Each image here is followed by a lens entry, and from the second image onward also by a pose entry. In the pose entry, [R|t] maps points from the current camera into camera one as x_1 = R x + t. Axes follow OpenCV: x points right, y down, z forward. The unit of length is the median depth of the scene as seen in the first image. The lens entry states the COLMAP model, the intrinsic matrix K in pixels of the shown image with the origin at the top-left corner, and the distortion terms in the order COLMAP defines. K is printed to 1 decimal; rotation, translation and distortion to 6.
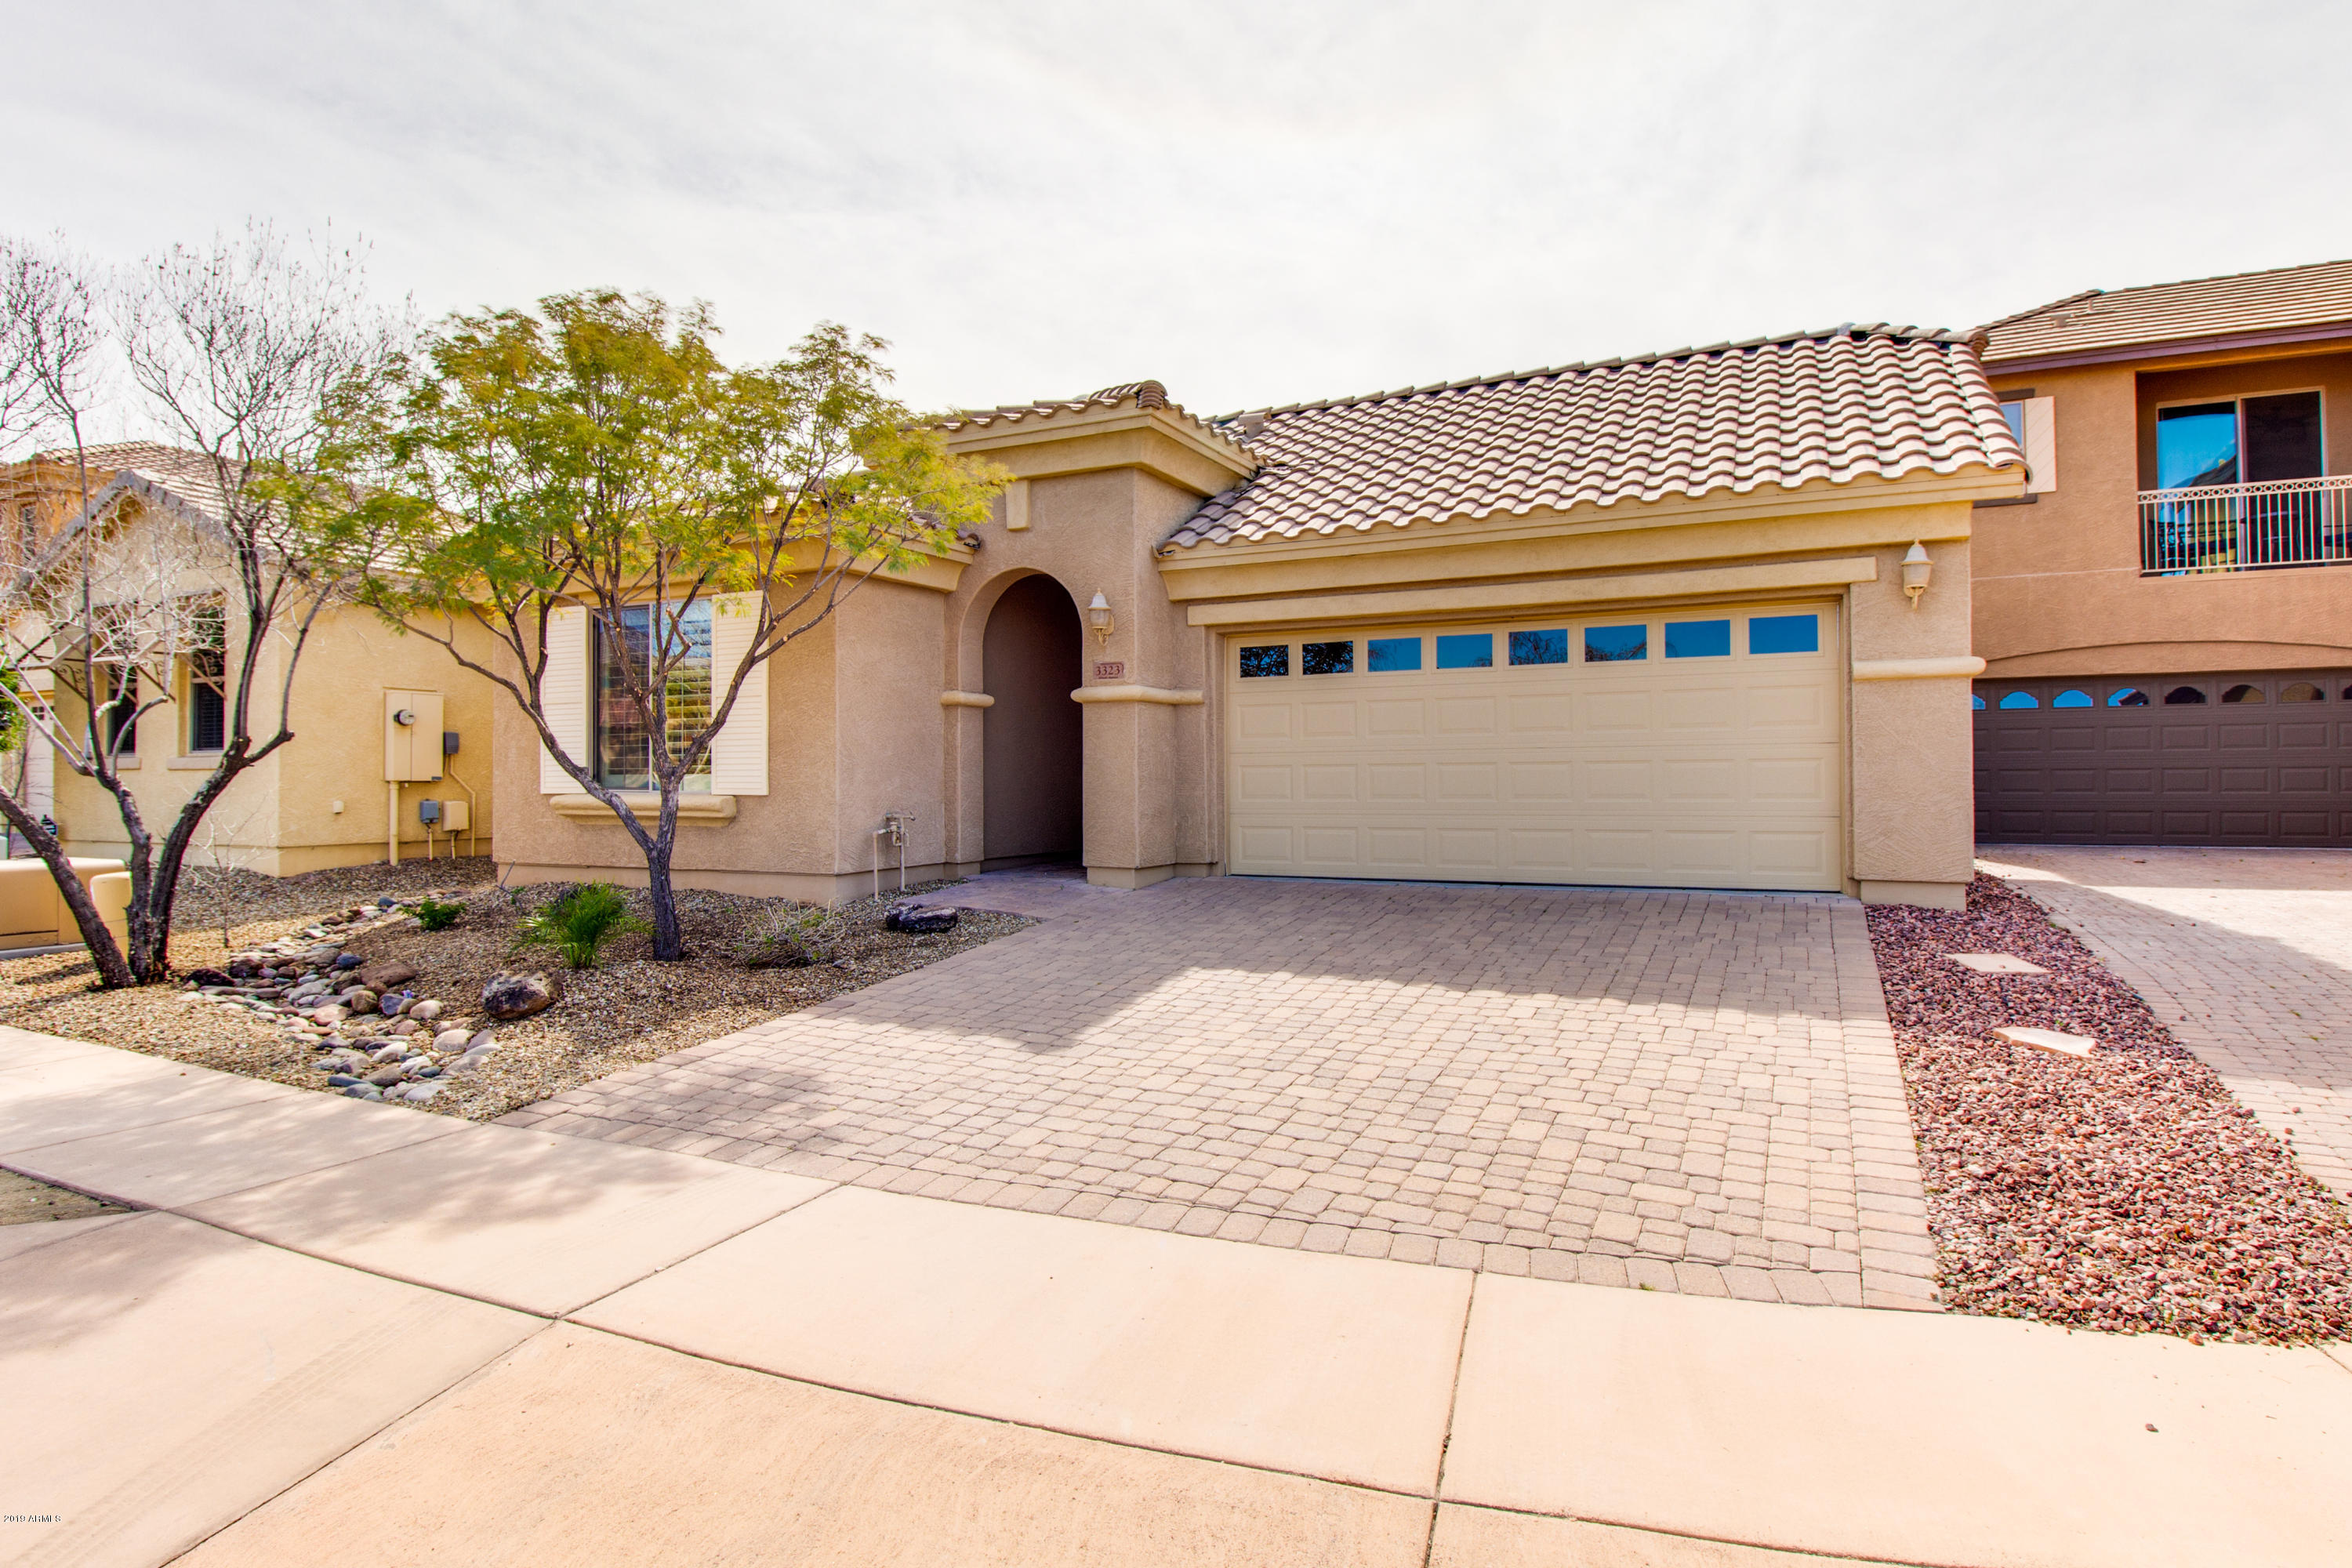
lens RADIAL K [[1202.1, 0, 1167.9], [0, 1202.1, 769.2], [0, 0, 1]] dist [-0.007986, -0.000957]
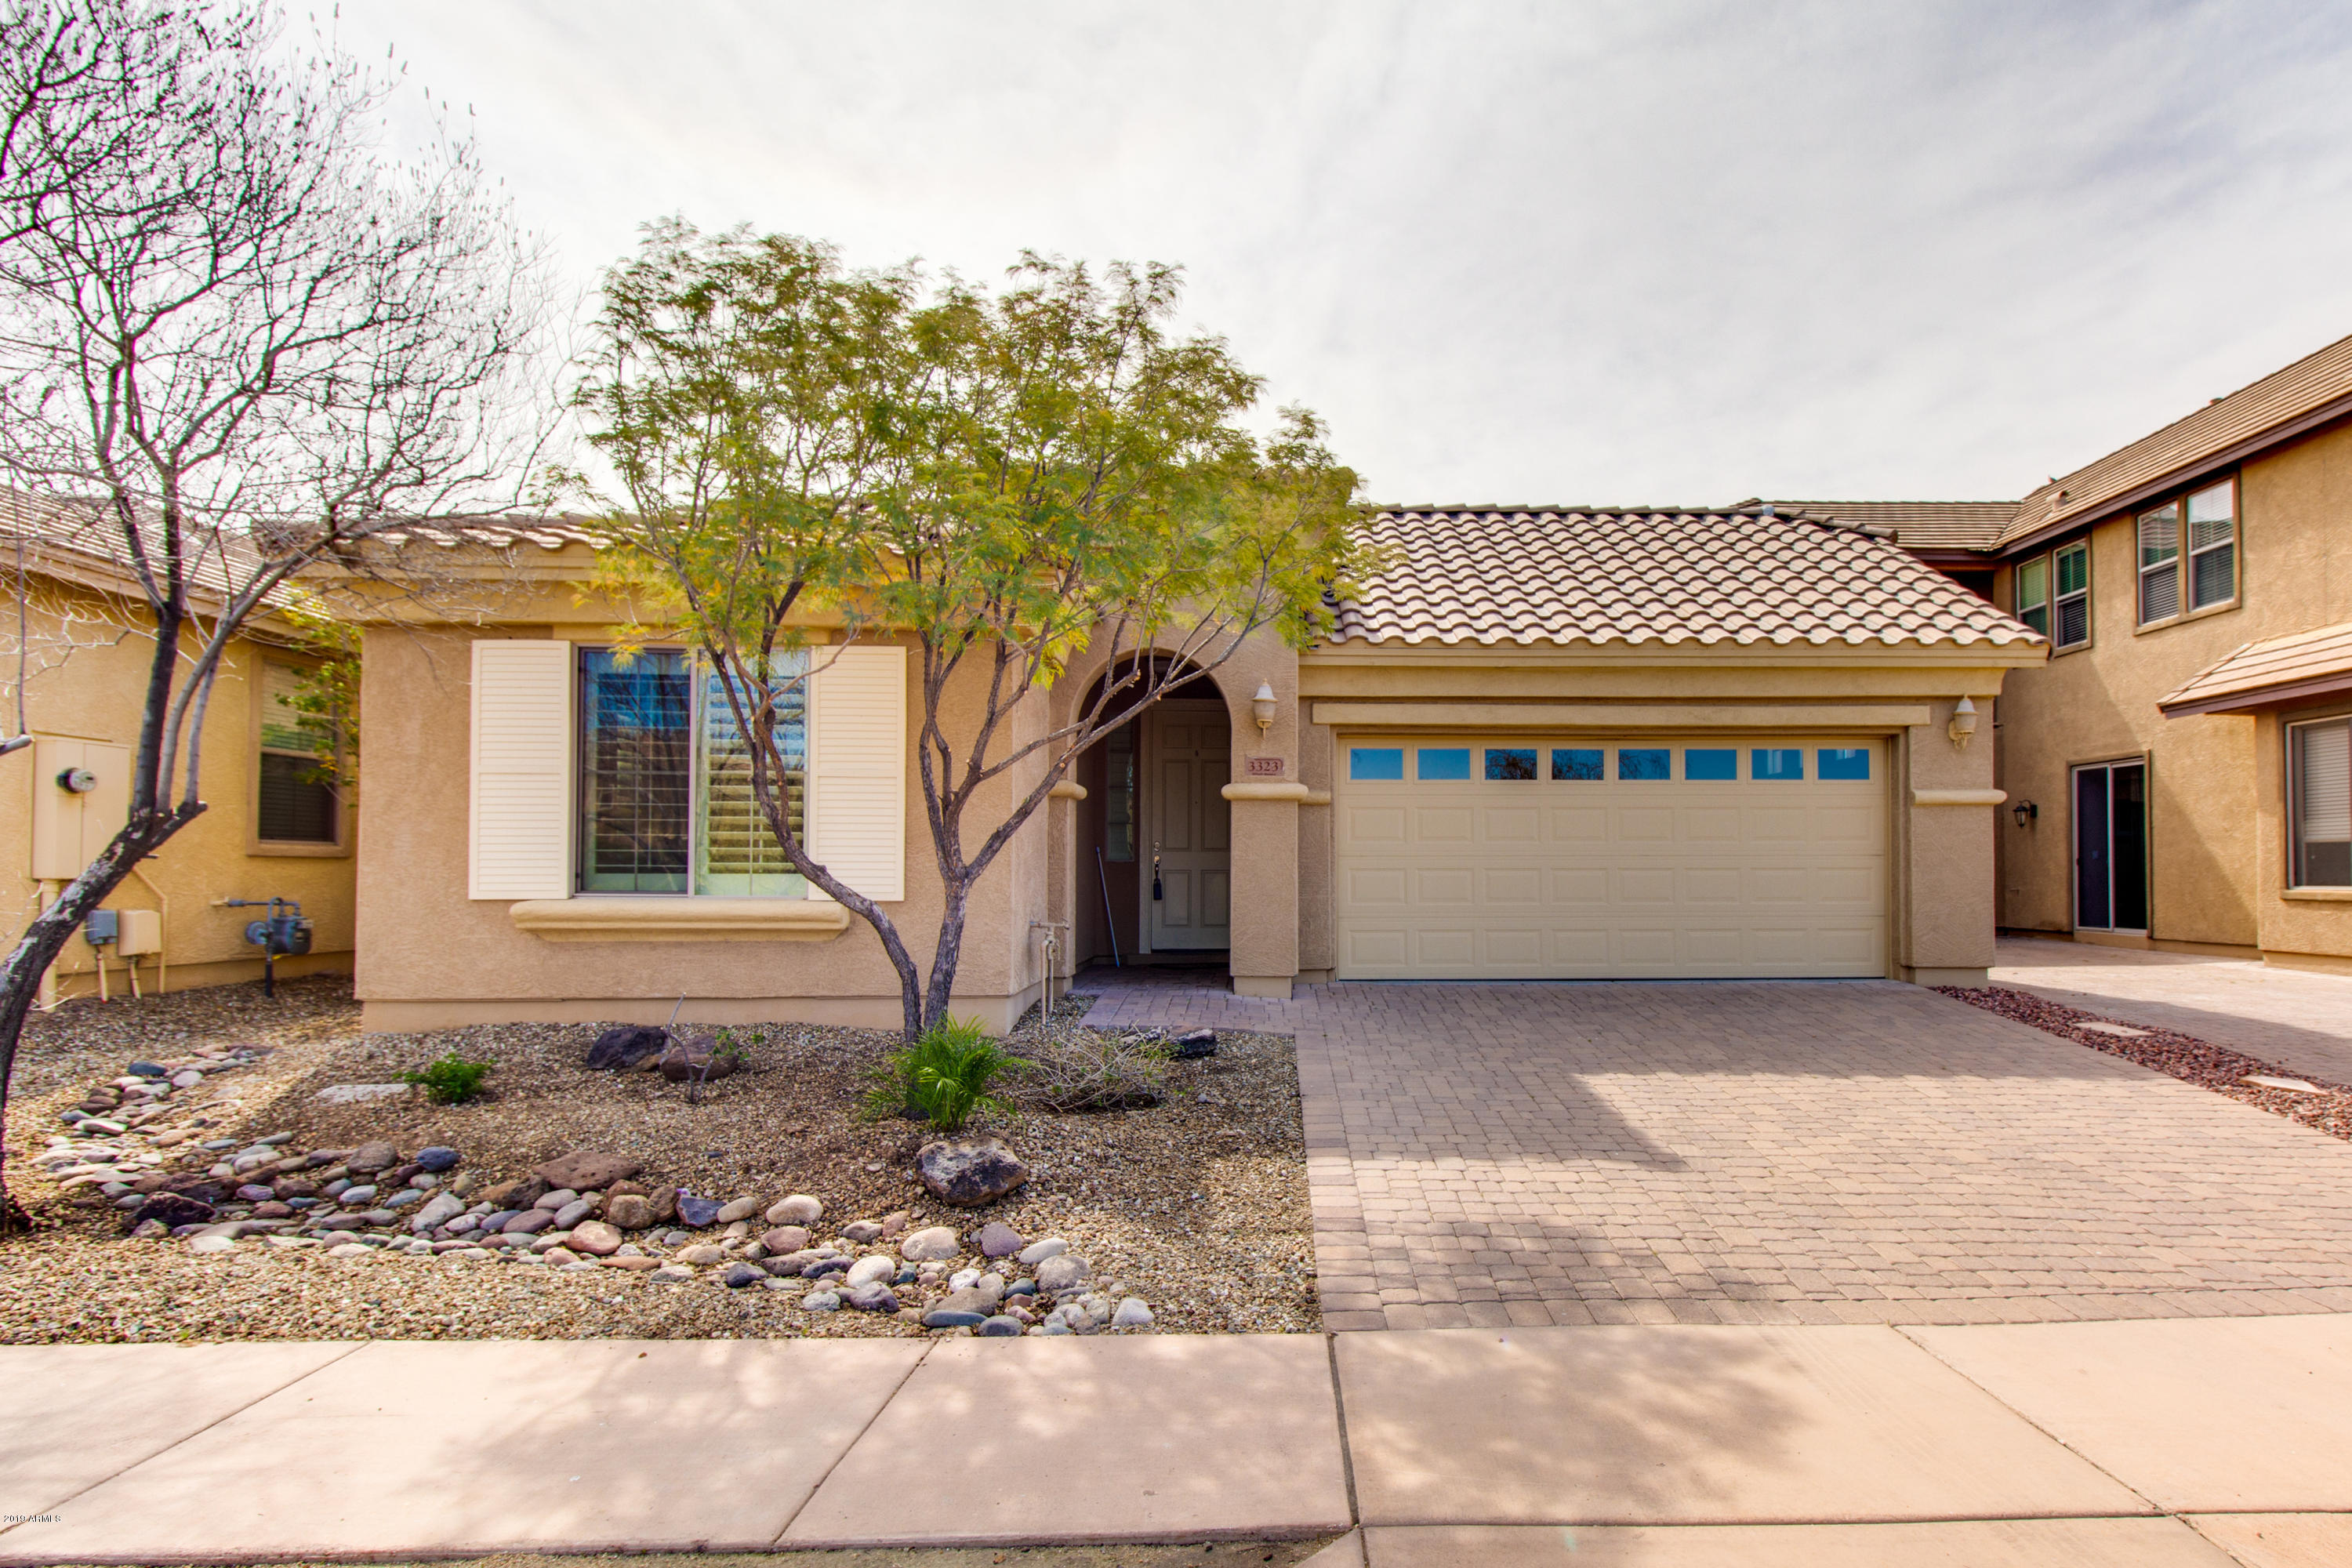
lens RADIAL K [[1222.1, 0, 1181.2], [0, 1222.1, 847.4], [0, 0, 1]] dist [0.031308, -0.014369]
pose [[0.887476, 0.016389, 0.460563, -0.606858], [-0.008670, 0.999784, -0.018871, -0.000193], [-0.460773, 0.012755, 0.887426, 0.203033]]
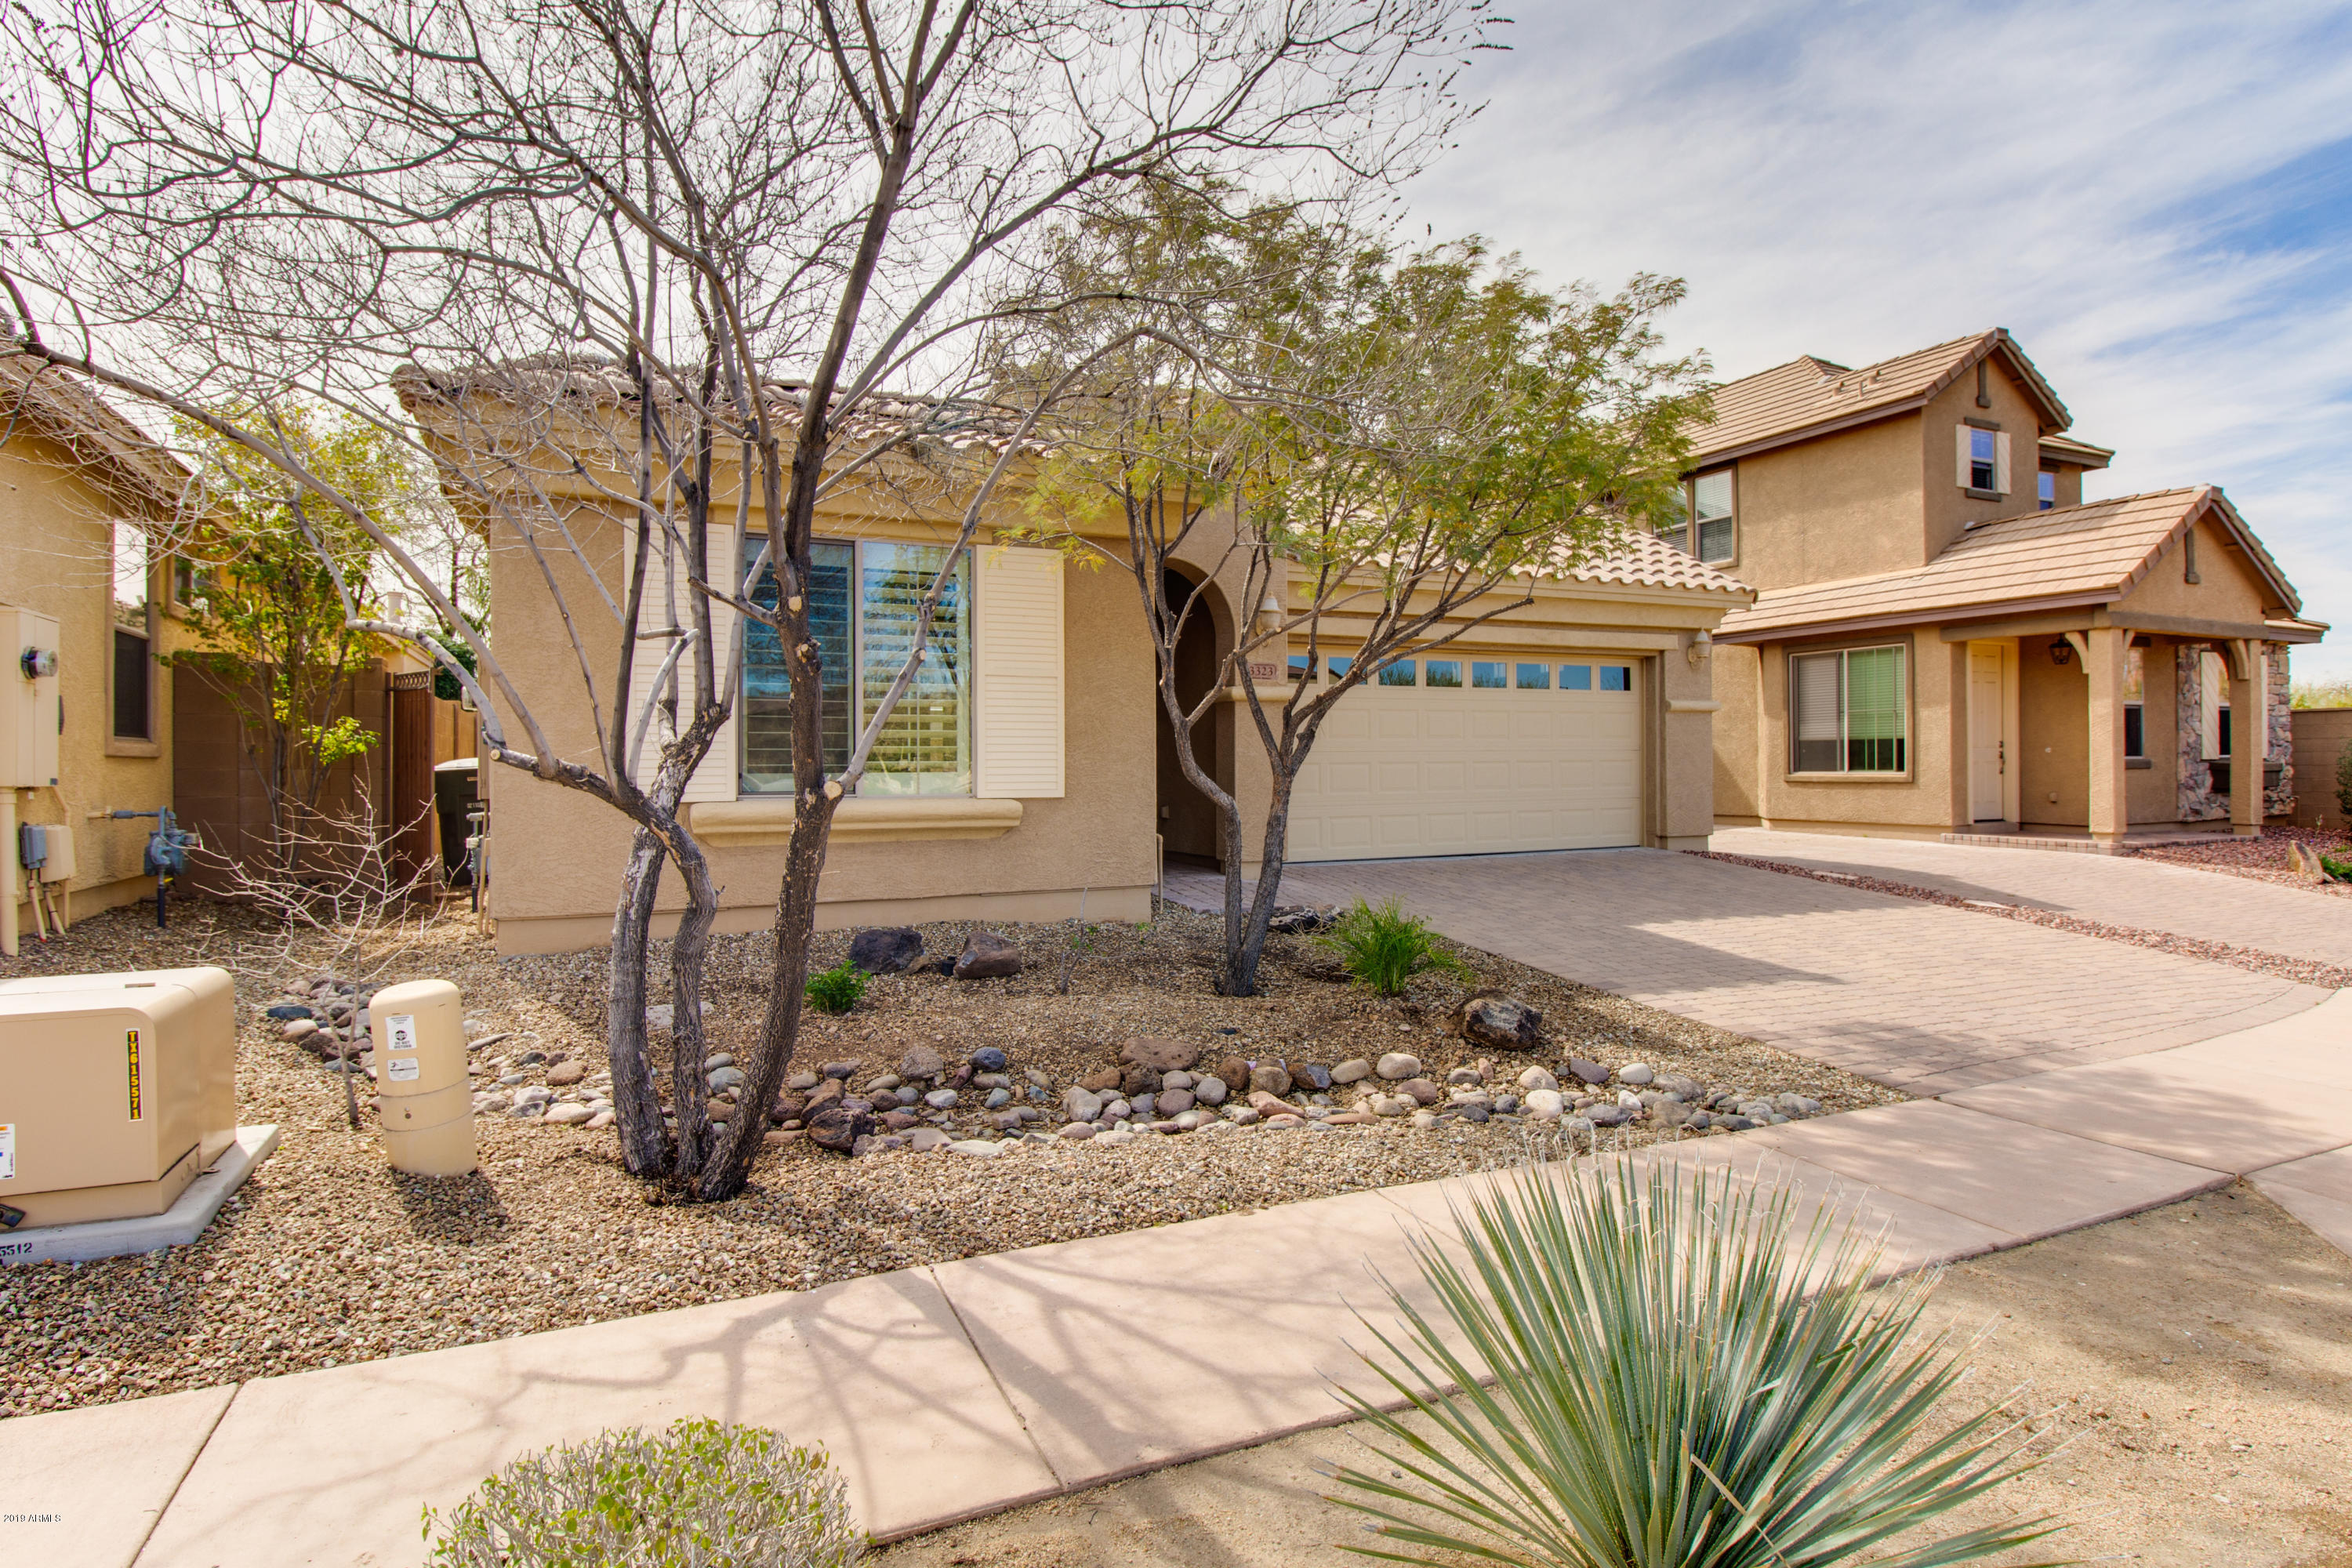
lens RADIAL K [[1202.1, 0, 1167.9], [0, 1202.1, 769.2], [0, 0, 1]] dist [-0.007986, -0.000957]
pose [[0.657332, -0.000308, 0.753601, -0.957893], [-0.001633, 0.999997, 0.001833, 0.000414], [-0.753599, -0.002436, 0.657330, 0.407454]]
